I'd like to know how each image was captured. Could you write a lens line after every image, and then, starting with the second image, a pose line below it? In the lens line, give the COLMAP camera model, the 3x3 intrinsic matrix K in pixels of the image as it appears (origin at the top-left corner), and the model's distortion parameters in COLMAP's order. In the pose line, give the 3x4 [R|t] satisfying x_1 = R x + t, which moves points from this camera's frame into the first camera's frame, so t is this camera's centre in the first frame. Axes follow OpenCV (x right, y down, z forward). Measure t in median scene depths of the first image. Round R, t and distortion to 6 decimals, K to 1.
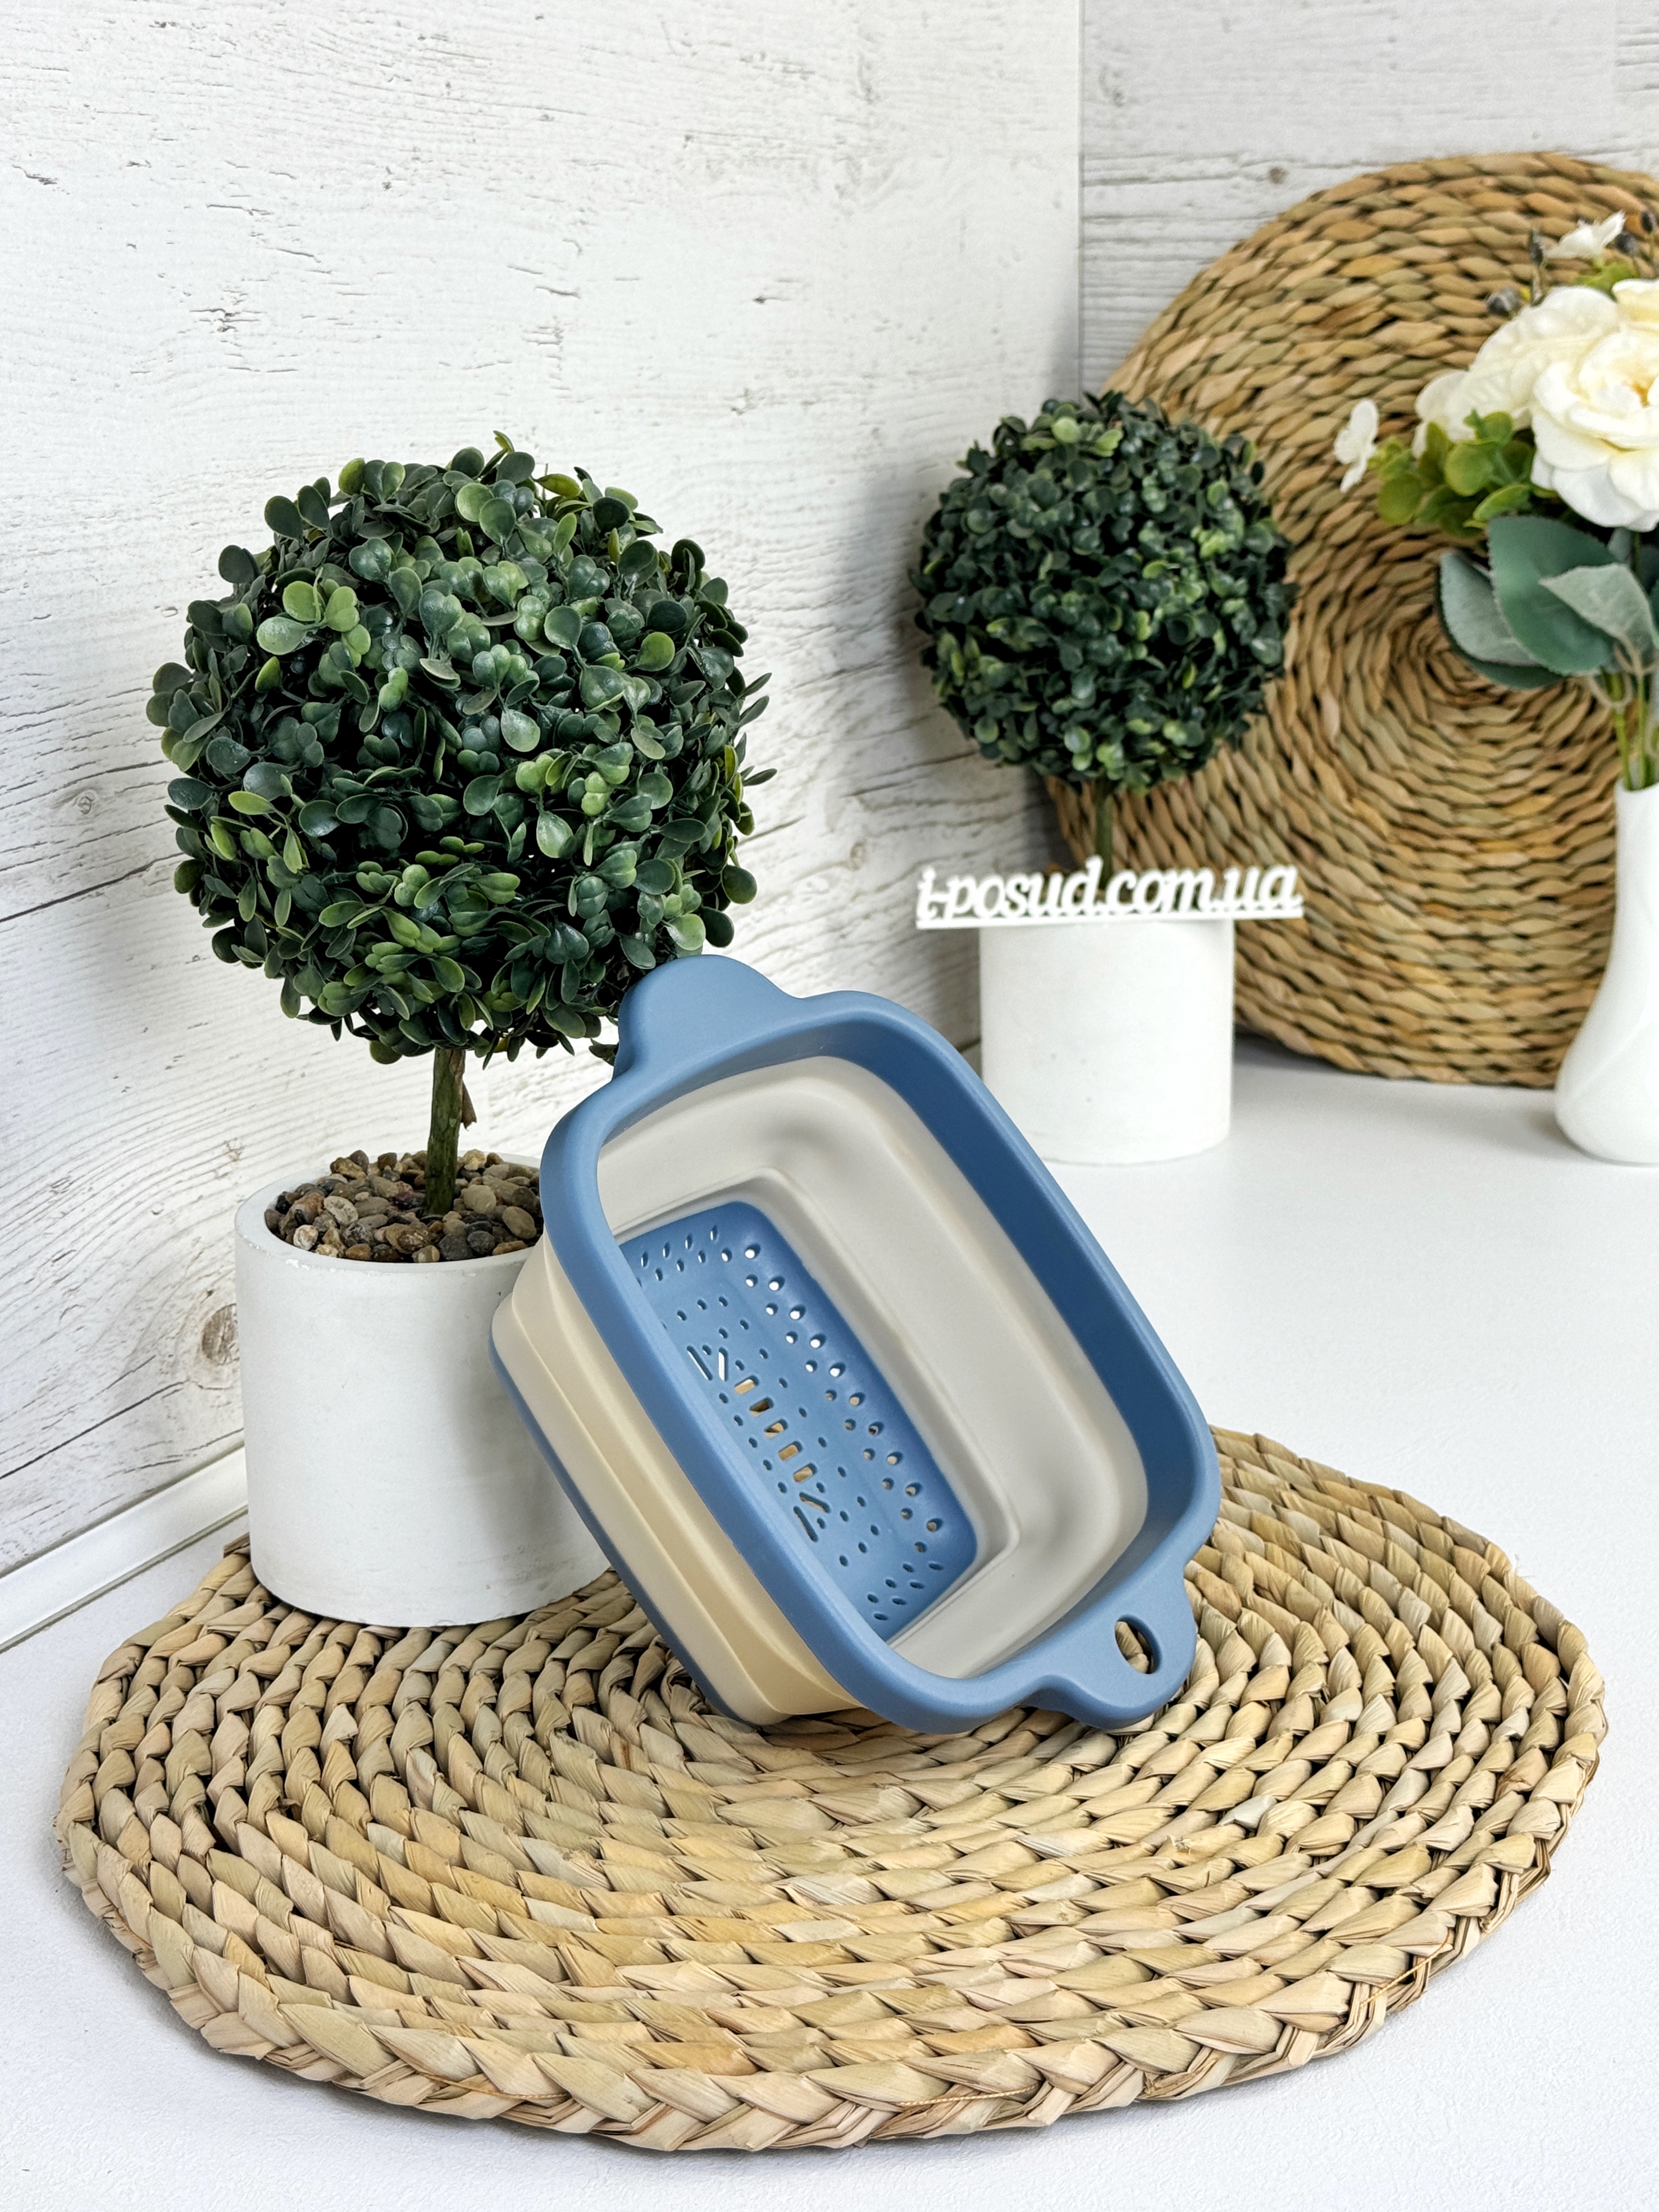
lens RADIAL K [[3213.9, 0, 838.3], [0, 3213.9, 1104.4], [0, 0, 1]] dist [0.206155, -0.458622]
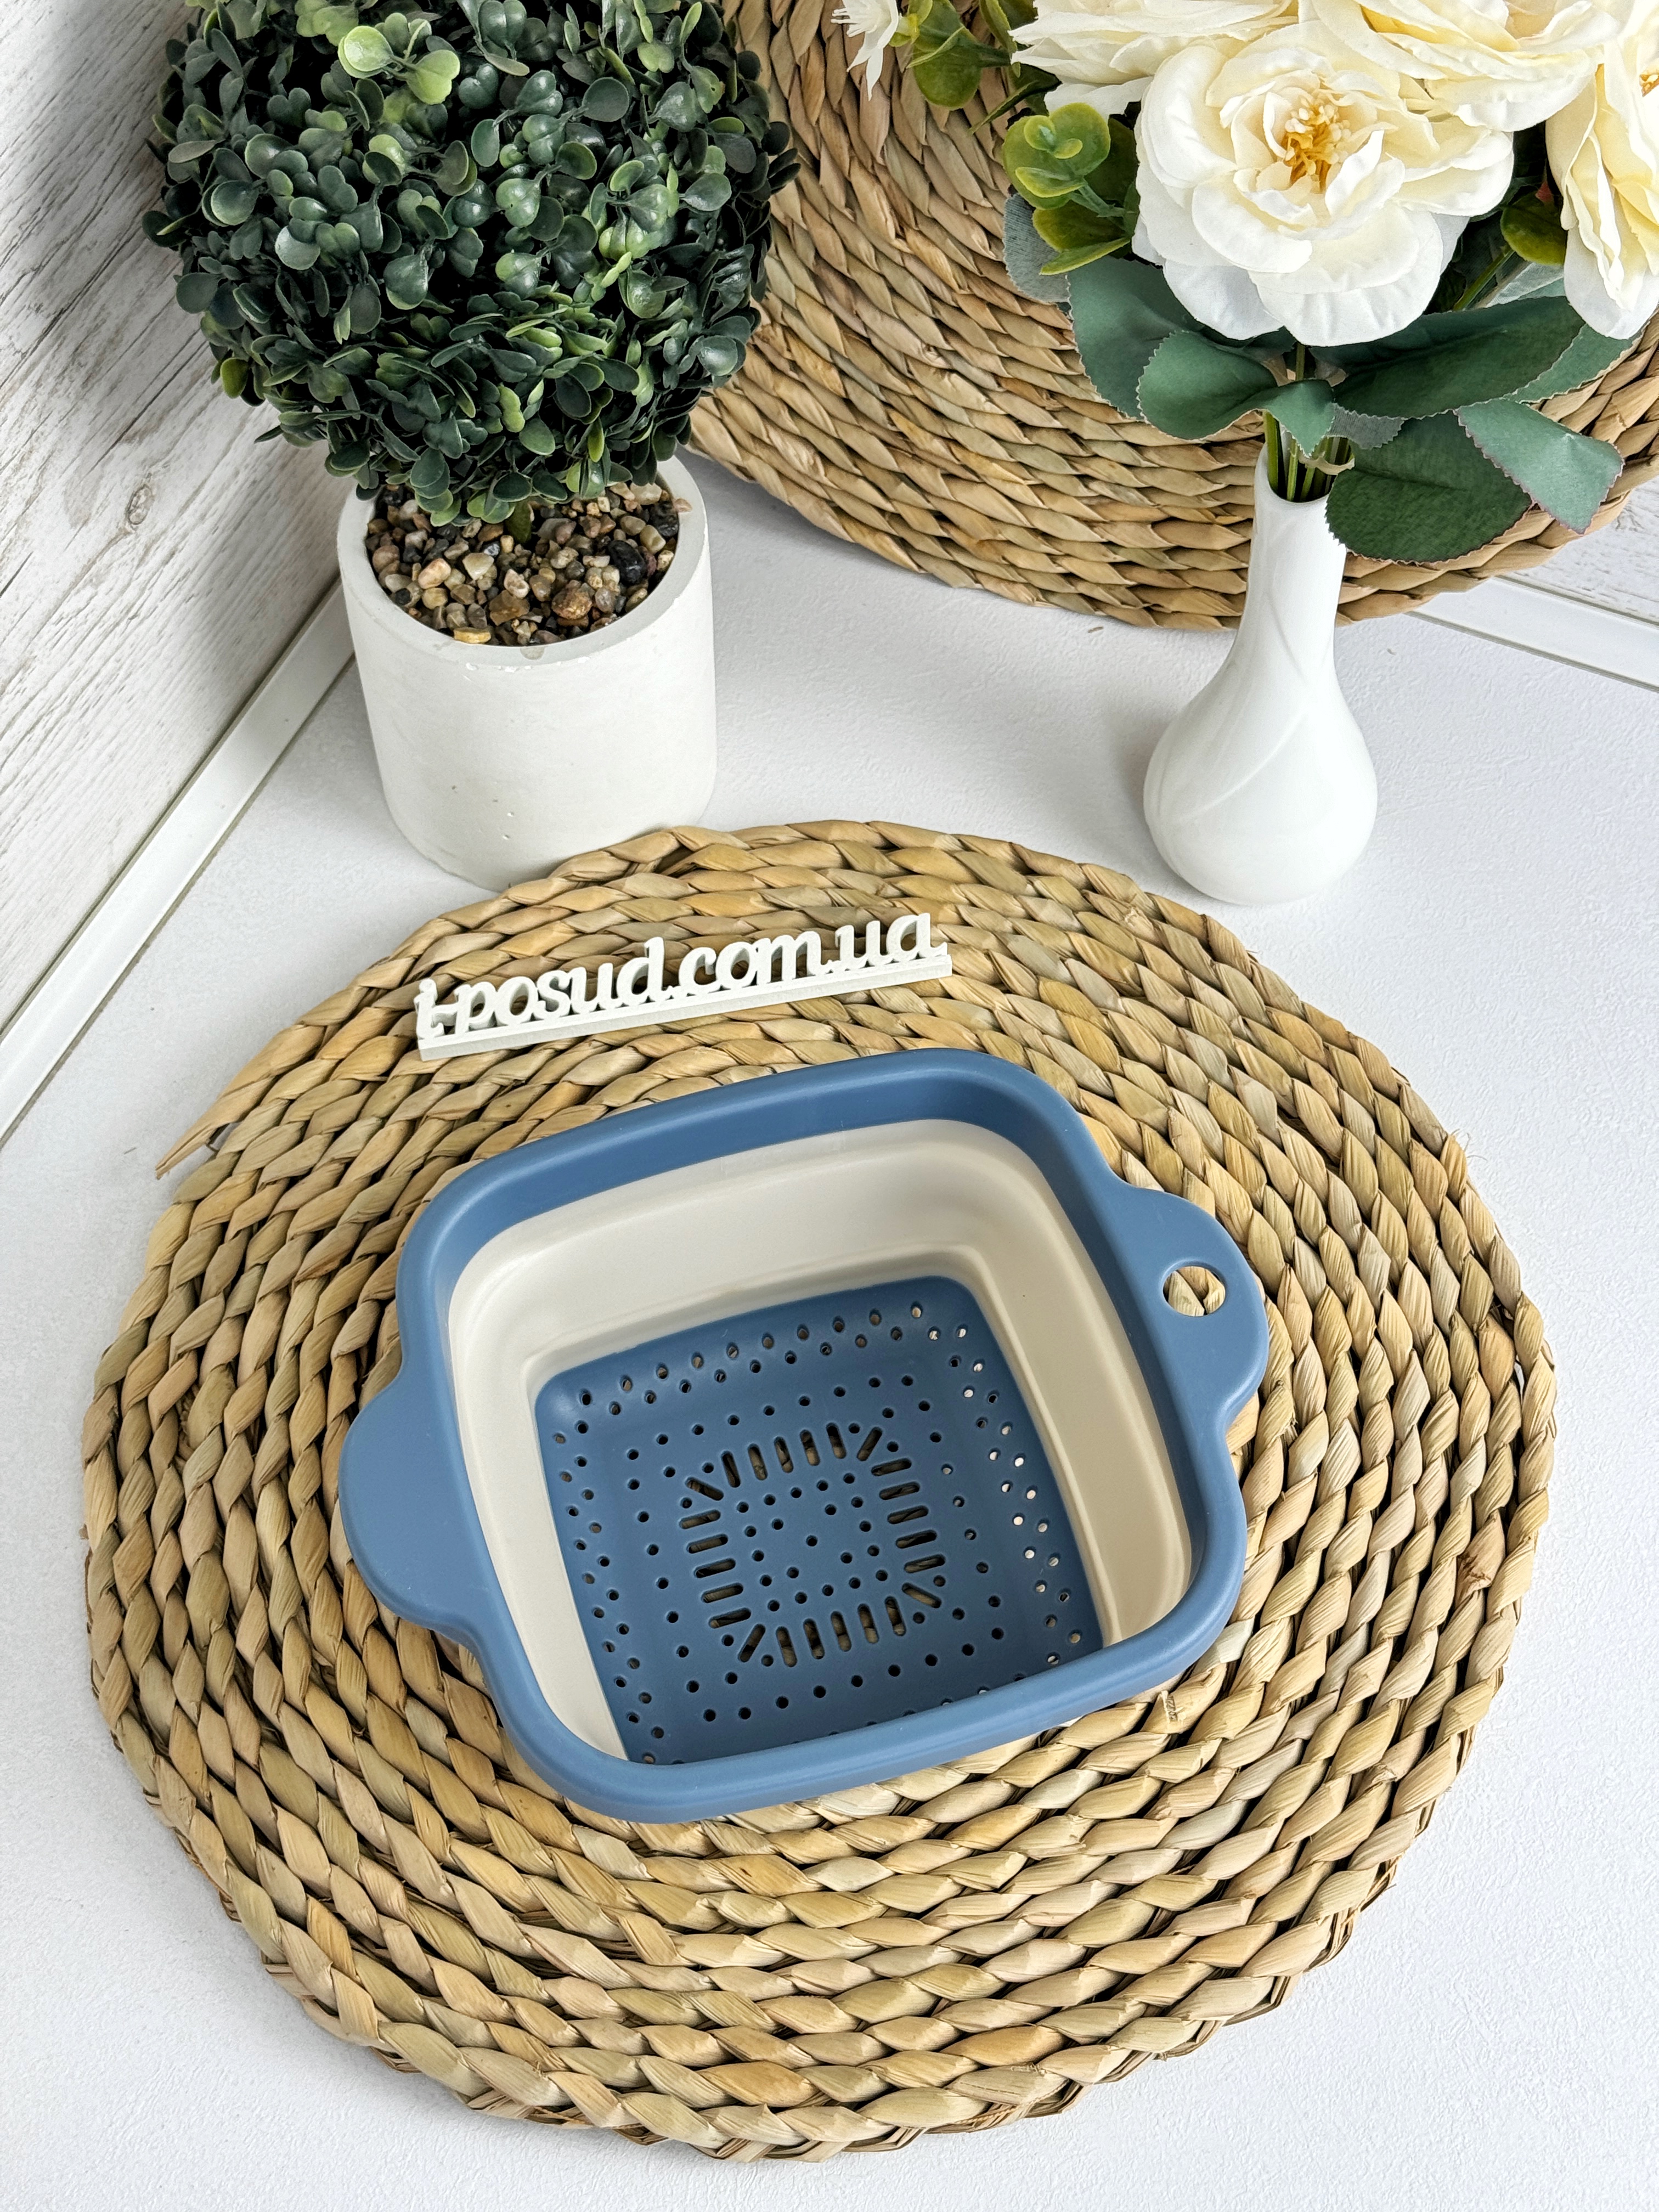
lens RADIAL K [[3094.8, 0, 806.9], [0, 3094.8, 1104.0], [0, 0, 1]] dist [0.211670, -0.537492]
pose [[0.998229, -0.037081, 0.046523, 0.106090], [-0.001748, 0.763376, 0.645952, -0.390547], [-0.059467, -0.644890, 0.761959, 0.407804]]
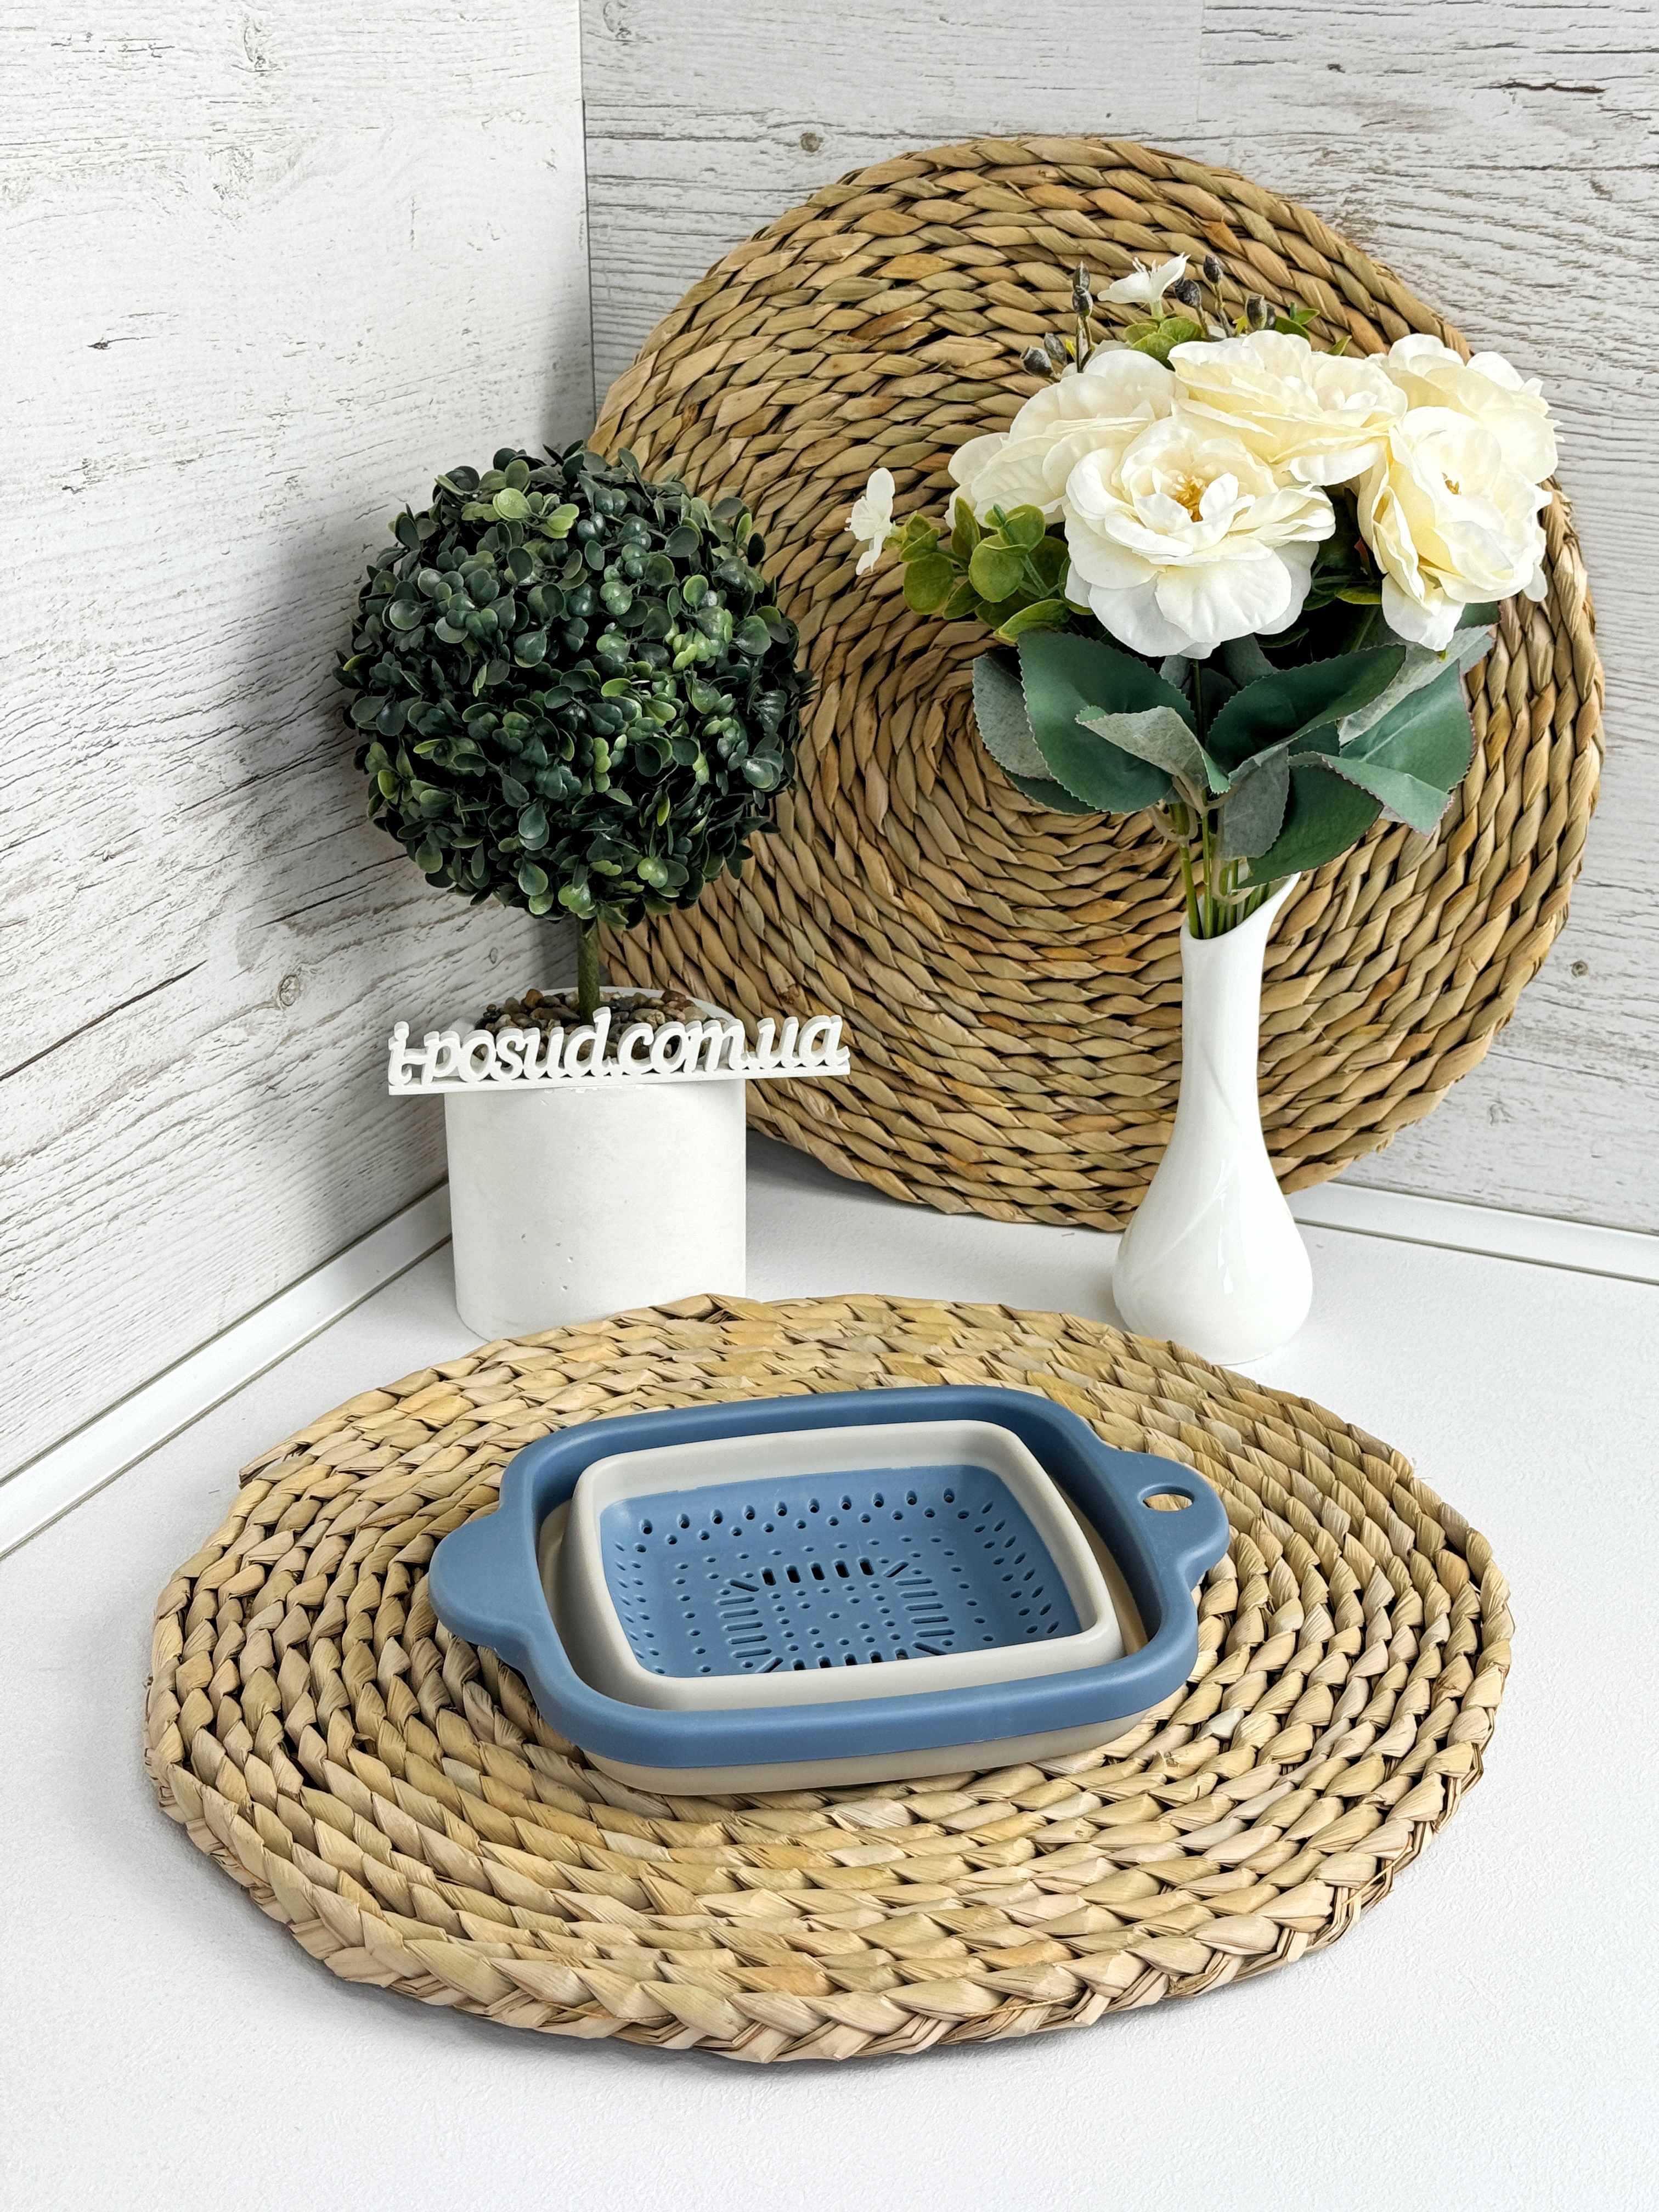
lens RADIAL K [[3120.5, 0, 830.3], [0, 3120.5, 1113.7], [0, 0, 1]] dist [0.194450, -0.387892]
pose [[0.998101, -0.000727, 0.061591, 0.092694], [-0.005544, 0.994811, 0.101586, -0.124806], [-0.061345, -0.101734, 0.992918, 0.181926]]
